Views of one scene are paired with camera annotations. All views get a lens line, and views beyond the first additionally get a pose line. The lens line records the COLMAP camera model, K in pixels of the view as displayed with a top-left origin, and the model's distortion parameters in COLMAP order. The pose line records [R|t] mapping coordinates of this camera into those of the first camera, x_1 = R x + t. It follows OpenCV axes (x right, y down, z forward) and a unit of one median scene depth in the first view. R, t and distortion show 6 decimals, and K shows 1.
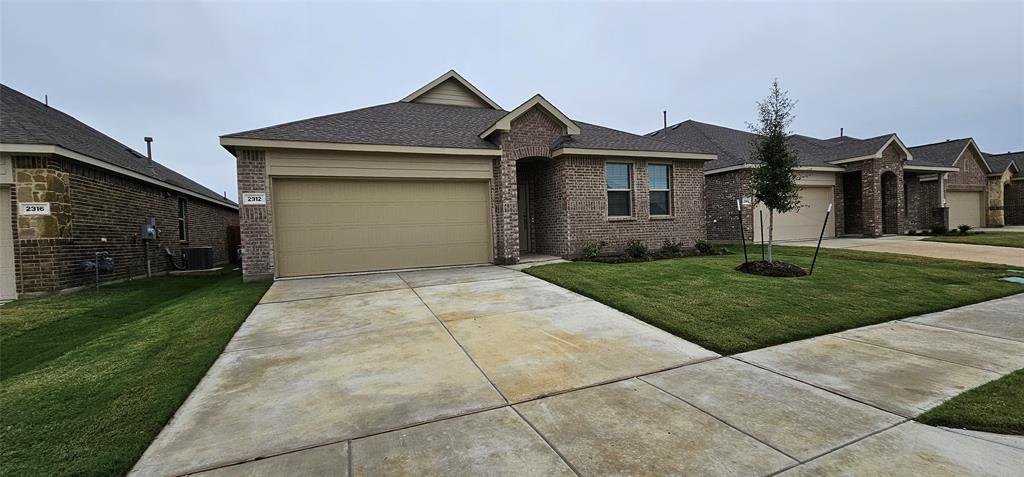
lens RADIAL K [[414.9, 0, 512.9], [0, 414.9, 240.3], [0, 0, 1]] dist [0.000364, -0.000026]
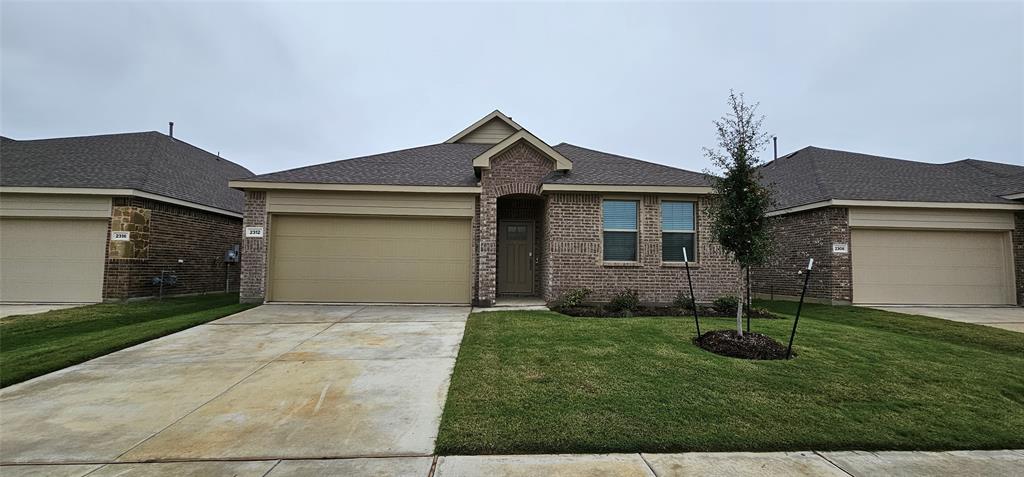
lens RADIAL K [[414.9, 0, 512.9], [0, 414.9, 240.3], [0, 0, 1]] dist [0.000364, -0.000026]
pose [[0.940346, 0.029023, -0.338981, 0.369461], [-0.057369, 0.995614, -0.073901, -0.026654], [0.335349, 0.088939, 0.937886, 0.125181]]
